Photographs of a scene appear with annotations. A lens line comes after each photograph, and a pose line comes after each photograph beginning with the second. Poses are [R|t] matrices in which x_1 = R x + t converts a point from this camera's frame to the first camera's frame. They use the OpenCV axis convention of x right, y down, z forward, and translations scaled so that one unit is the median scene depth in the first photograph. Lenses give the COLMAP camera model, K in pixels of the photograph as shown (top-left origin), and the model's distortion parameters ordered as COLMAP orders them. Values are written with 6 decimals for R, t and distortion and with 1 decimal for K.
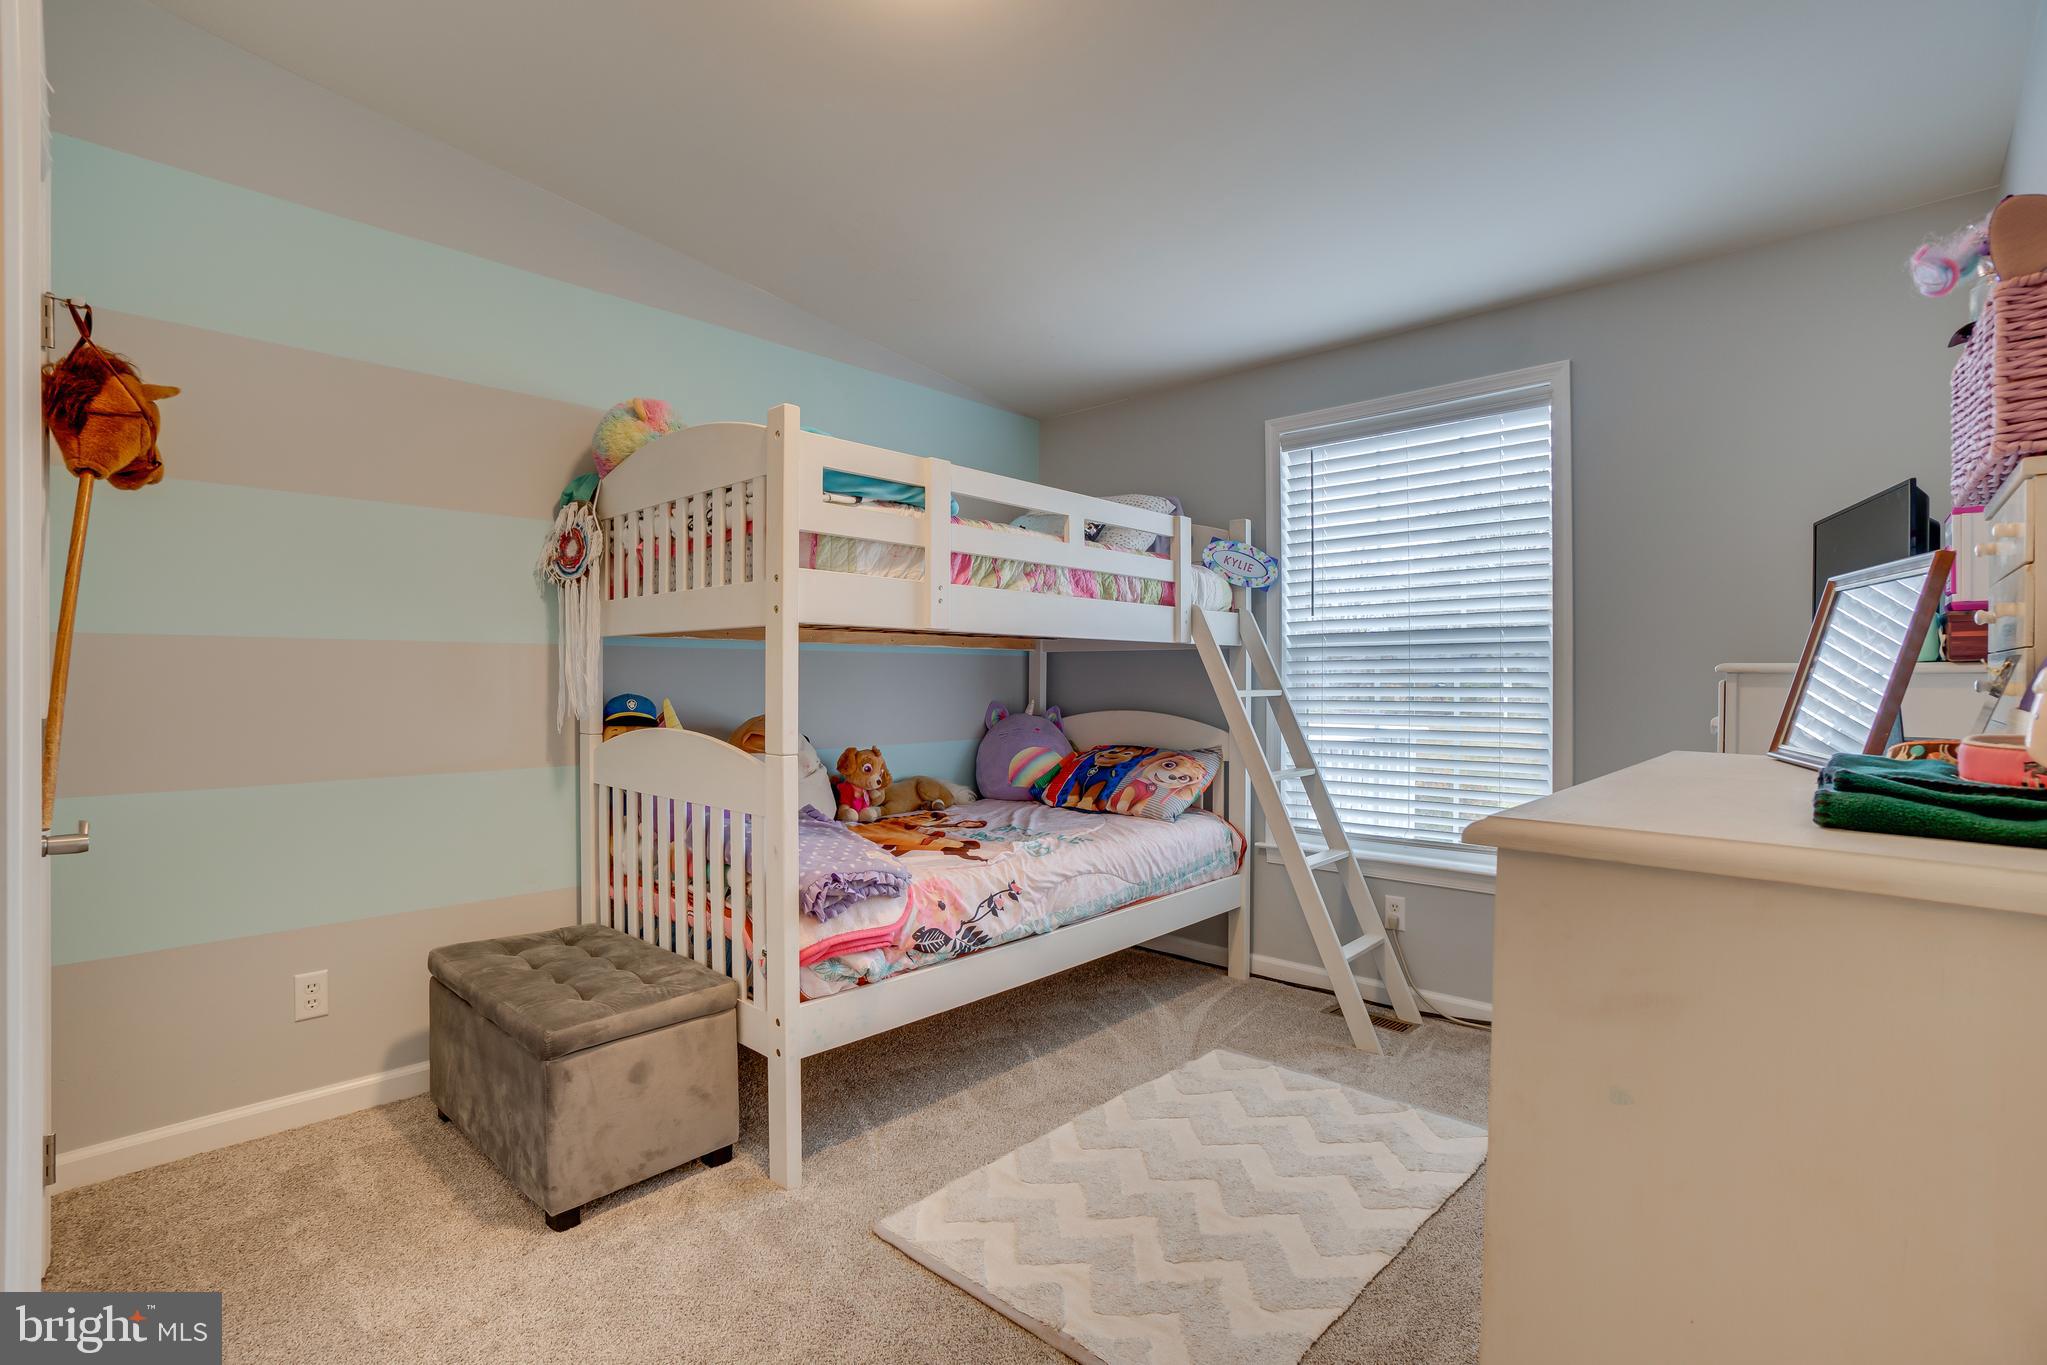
lens RADIAL K [[938.8, 0, 1029.2], [0, 938.8, 673.2], [0, 0, 1]] dist [-0.050378, 0.019176]
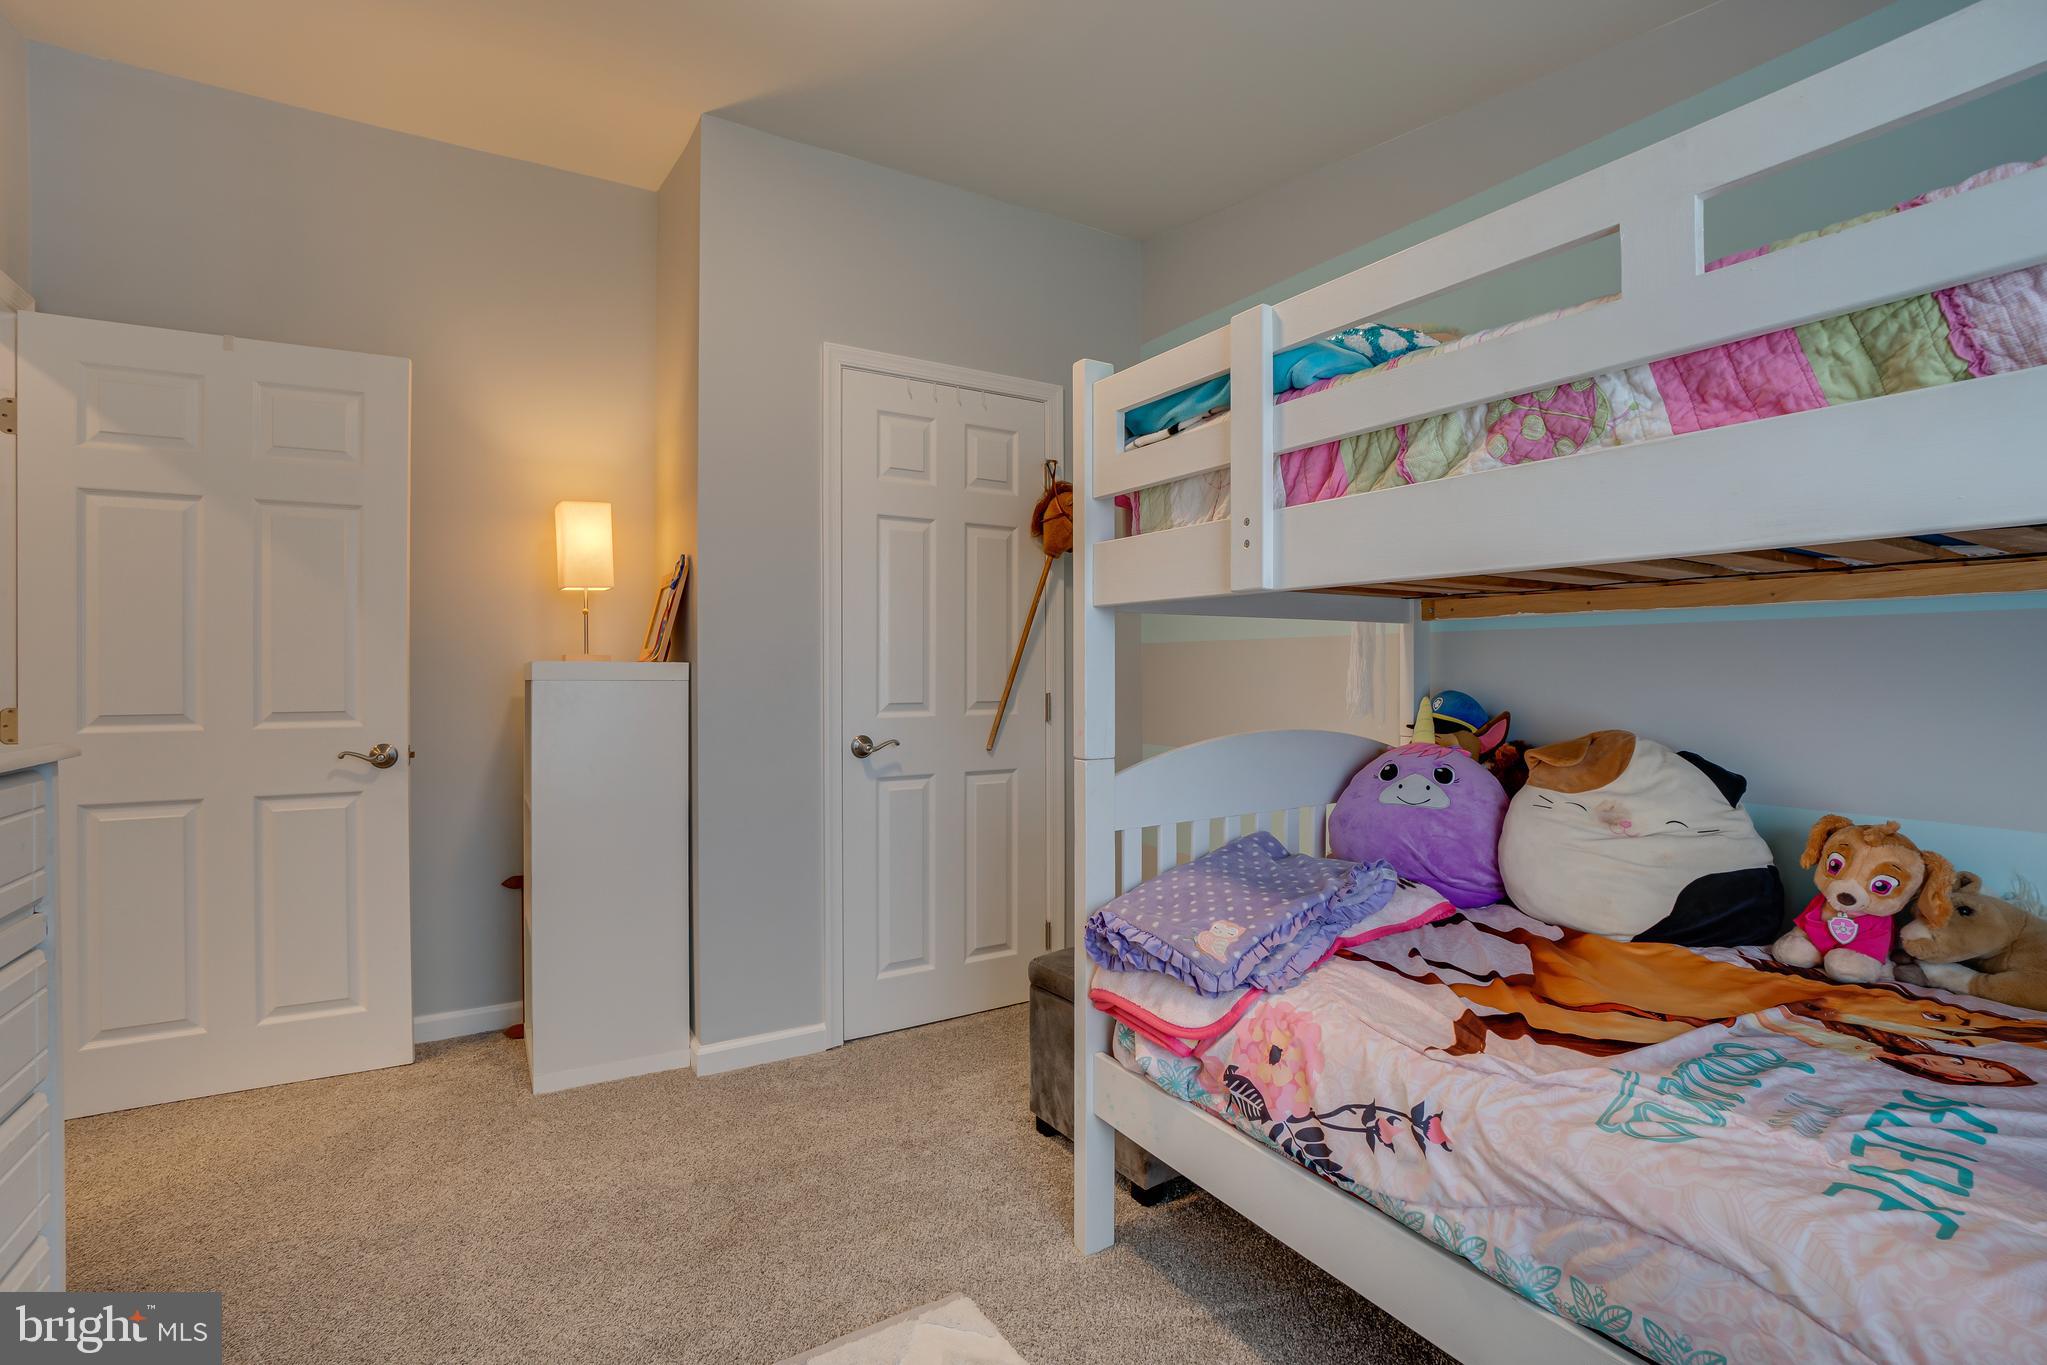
lens RADIAL K [[938.8, 0, 1029.2], [0, 938.8, 673.2], [0, 0, 1]] dist [-0.050378, 0.019176]
pose [[-0.270009, -0.000038, -0.962858, 0.508965], [0.007142, 0.999972, -0.002043, 0.006494], [0.962831, -0.007428, -0.270002, 1.002194]]
